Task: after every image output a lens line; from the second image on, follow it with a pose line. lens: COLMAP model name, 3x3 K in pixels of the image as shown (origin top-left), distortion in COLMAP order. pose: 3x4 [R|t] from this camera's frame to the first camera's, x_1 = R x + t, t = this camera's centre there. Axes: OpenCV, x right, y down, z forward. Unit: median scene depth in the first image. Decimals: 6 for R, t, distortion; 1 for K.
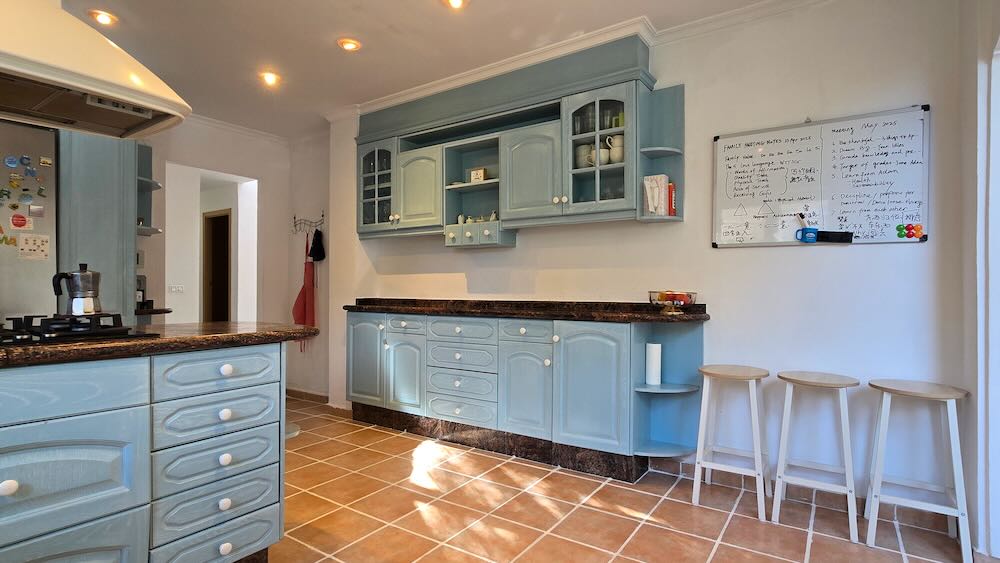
lens RADIAL K [[500.3, 0, 506.5], [0, 500.3, 286.4], [0, 0, 1]] dist [-0.002737, -0.000803]
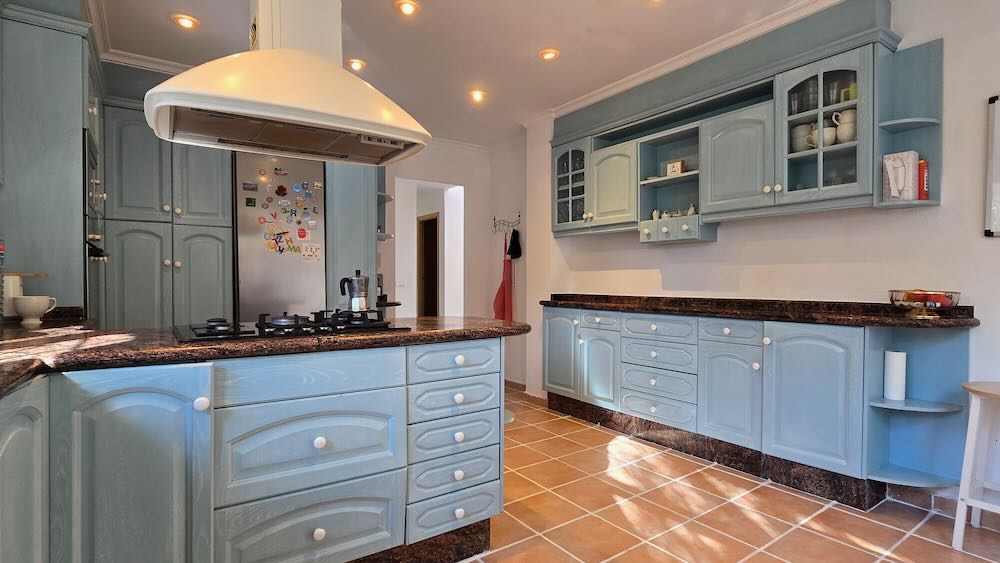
lens RADIAL K [[500.3, 0, 500.2], [0, 500.3, 285.1], [0, 0, 1]] dist [-0.002737, -0.000803]
pose [[0.936614, 0.003139, -0.350349, -0.039107], [0.002609, 0.999870, 0.015934, -0.014309], [0.350353, -0.015838, 0.936484, -0.028417]]
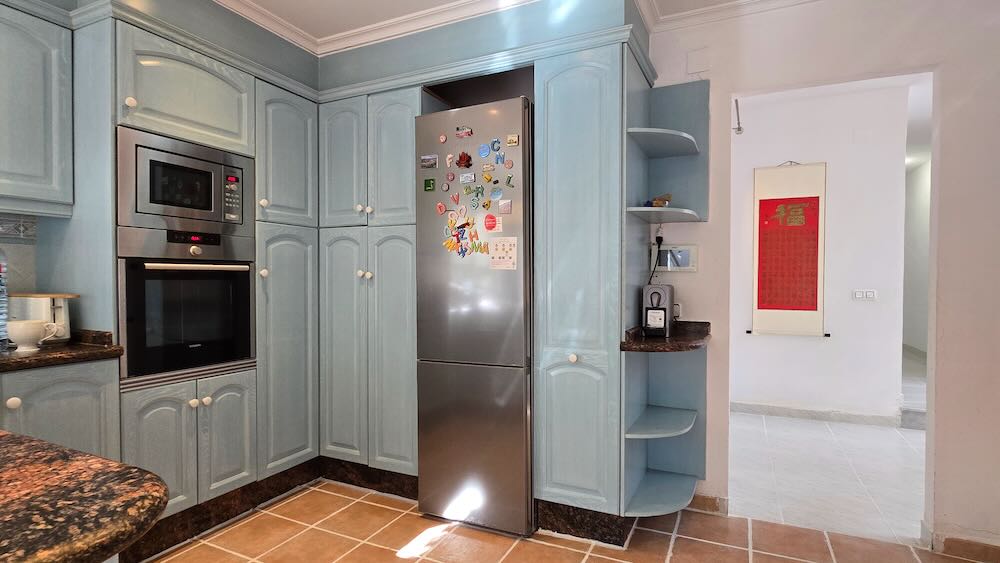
lens RADIAL K [[500.3, 0, 503.4], [0, 500.3, 284.7], [0, 0, 1]] dist [-0.002737, -0.000803]
pose [[0.161562, 0.014568, -0.986755, -0.154304], [0.006492, 0.999854, 0.015824, -0.037793], [0.986841, -0.008963, 0.161443, 0.775905]]
